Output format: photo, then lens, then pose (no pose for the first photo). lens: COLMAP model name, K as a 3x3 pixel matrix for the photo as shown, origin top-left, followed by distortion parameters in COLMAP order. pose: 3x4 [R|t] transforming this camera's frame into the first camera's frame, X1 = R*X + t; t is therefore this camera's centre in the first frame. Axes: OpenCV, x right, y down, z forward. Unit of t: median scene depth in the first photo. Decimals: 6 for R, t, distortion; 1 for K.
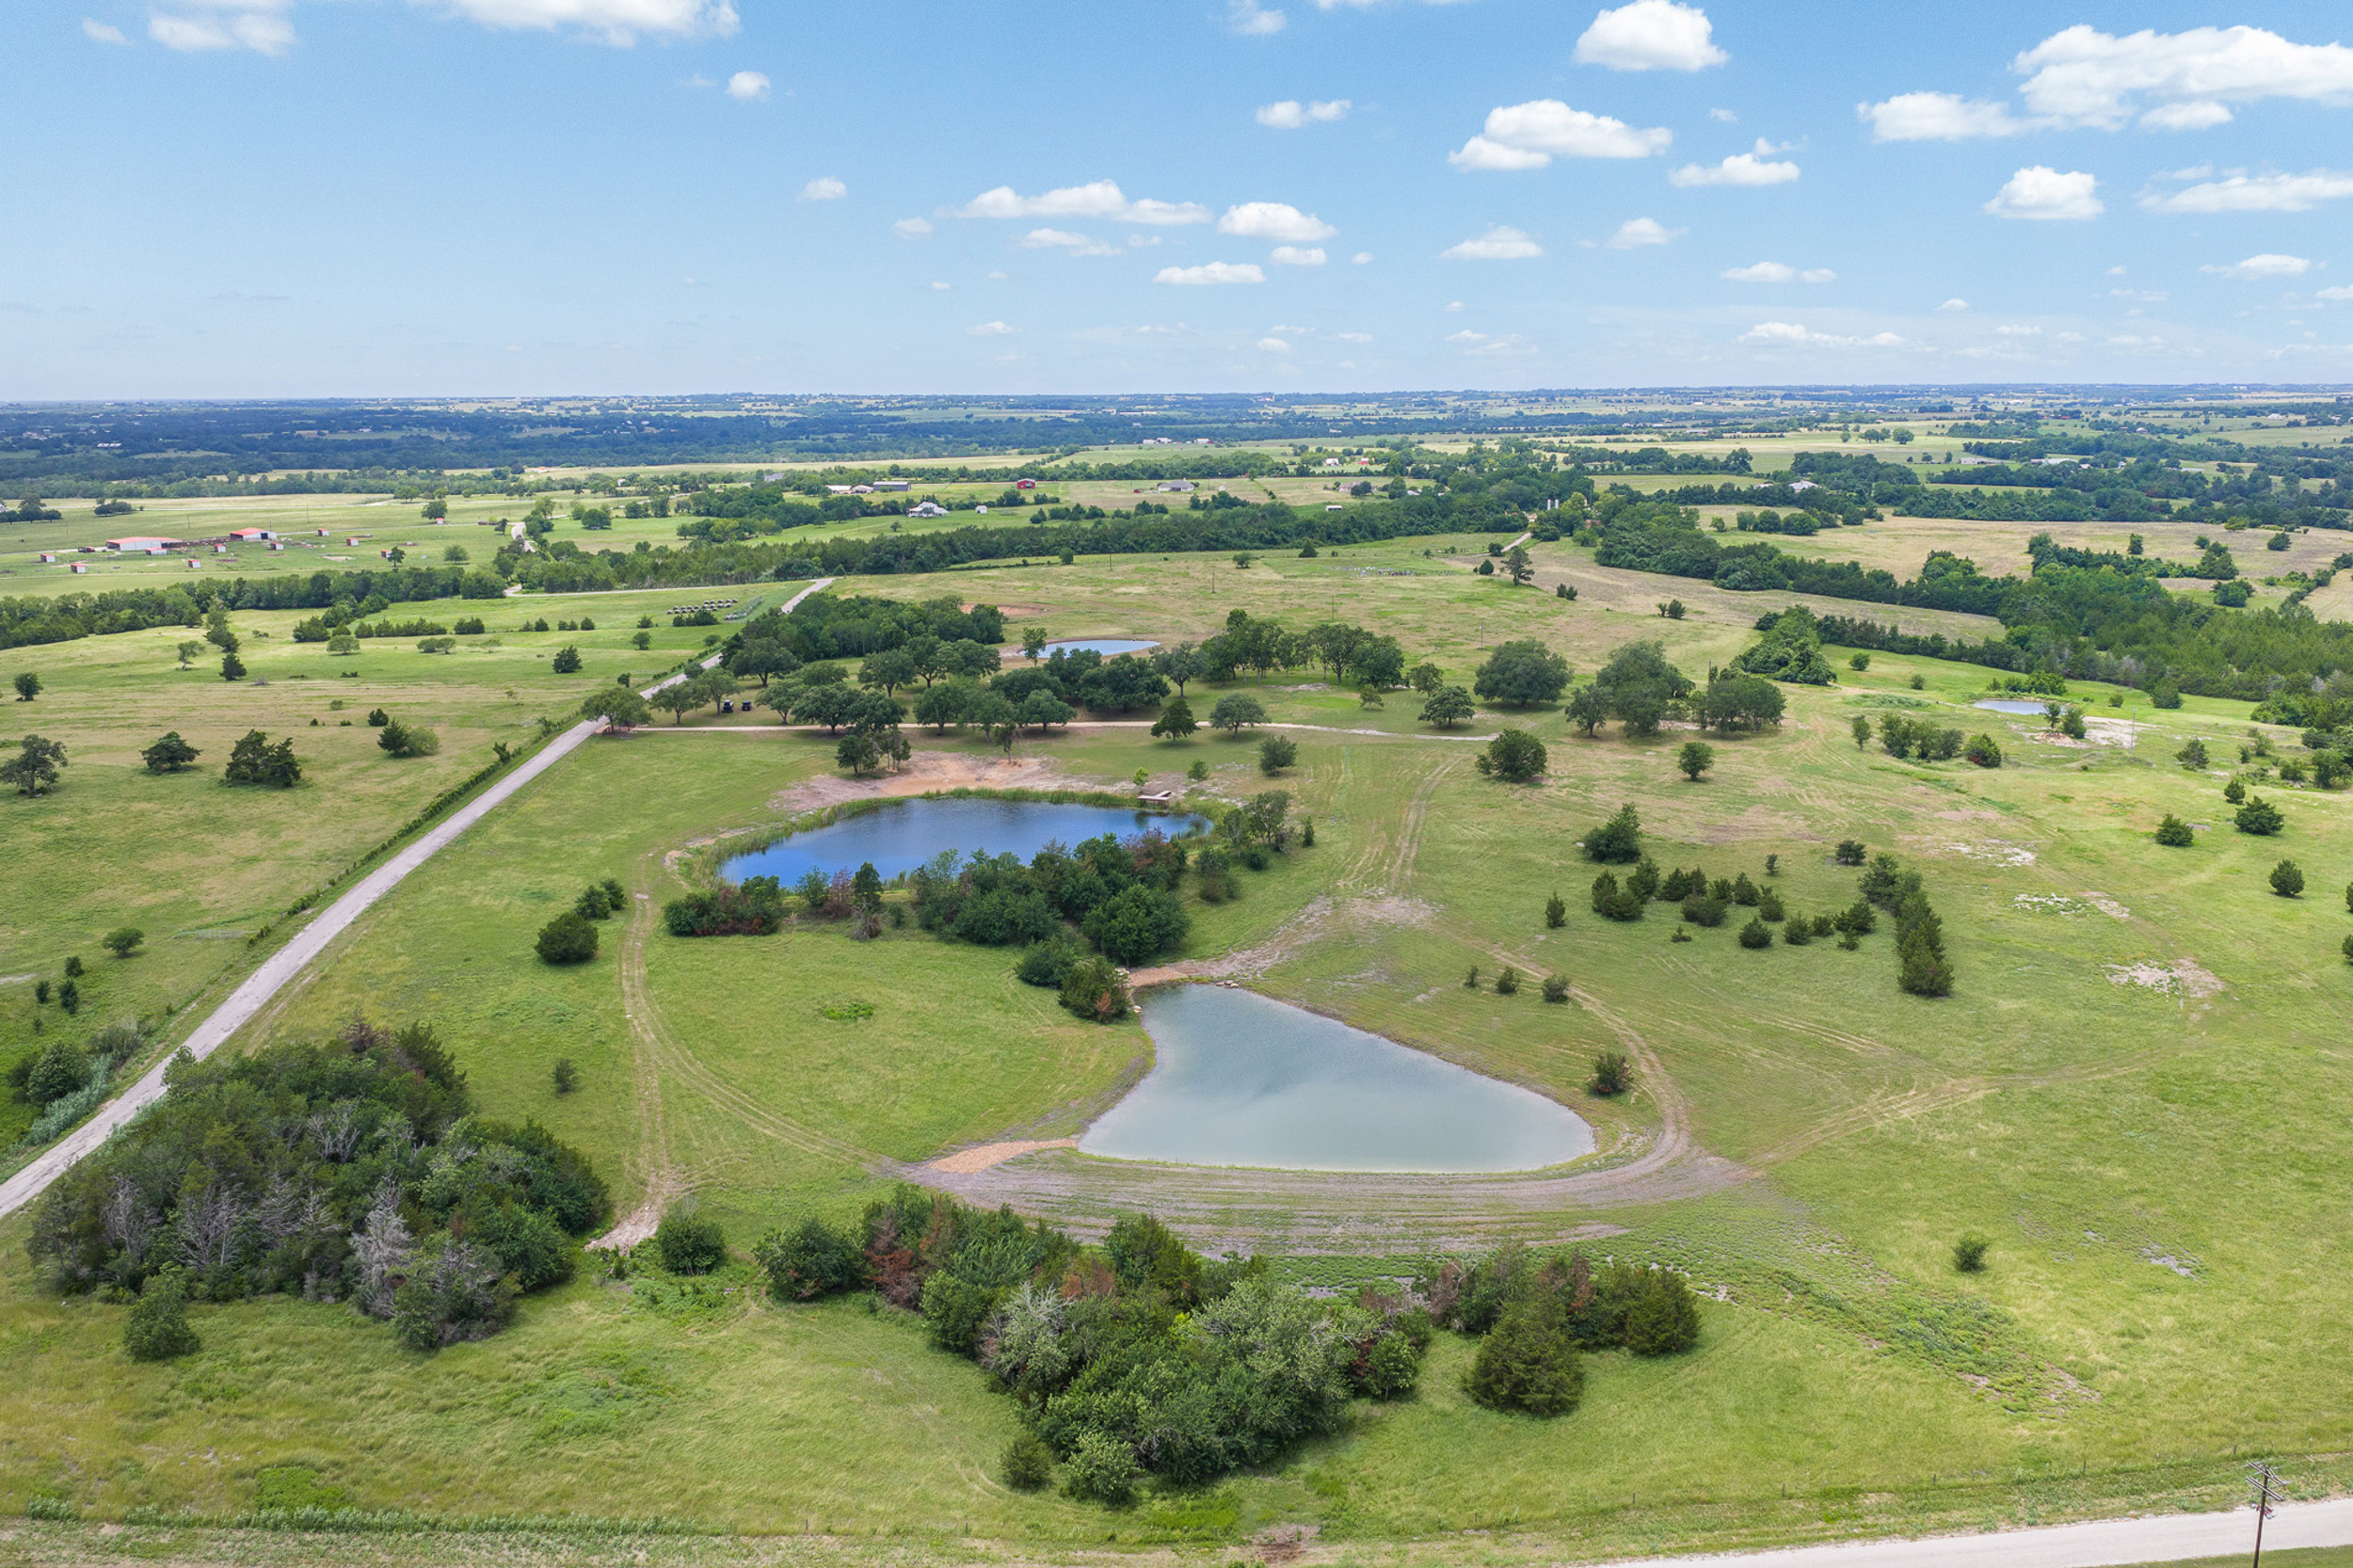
lens RADIAL K [[1905.0, 0, 1164.7], [0, 1905.0, 783.5], [0, 0, 1]] dist [0.002900, -0.010405]
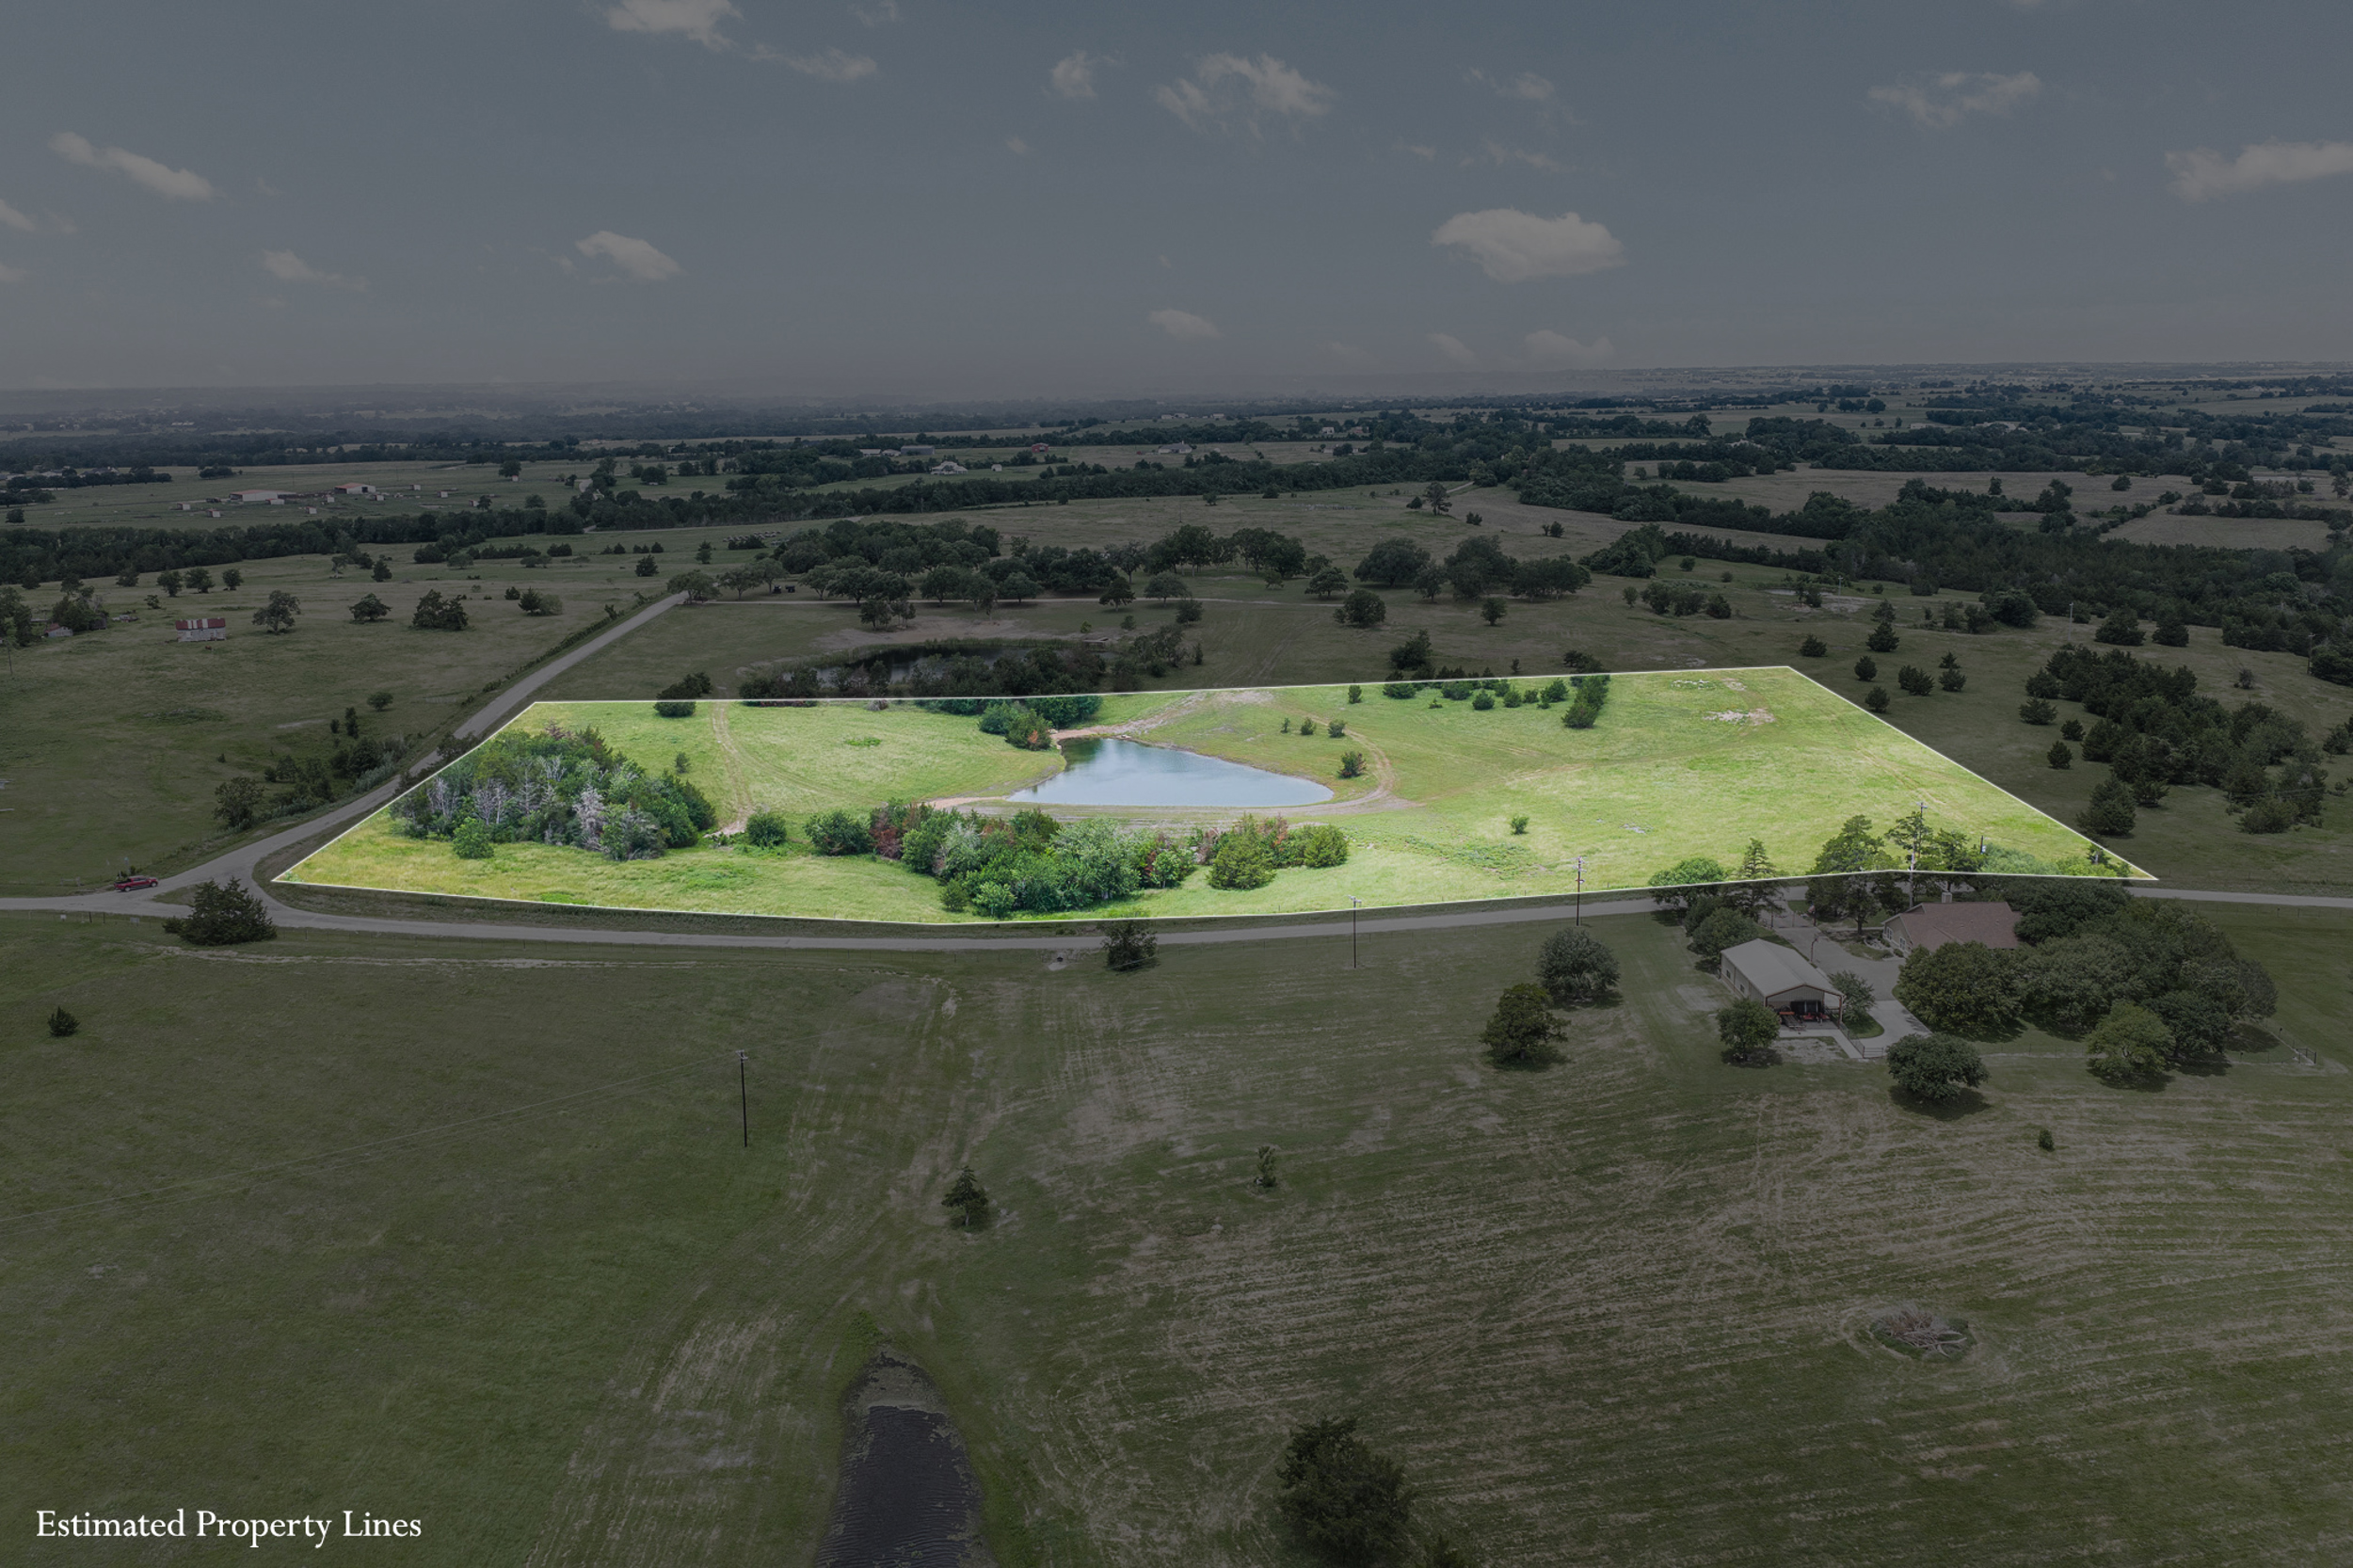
lens RADIAL K [[1905.0, 0, 1188.3], [0, 1905.0, 783.9], [0, 0, 1]] dist [0.002900, -0.010405]
pose [[0.999970, -0.003287, -0.007066, 0.054654], [0.003345, 0.999962, 0.008104, 0.076367], [0.007039, -0.008127, 0.999942, -0.272970]]
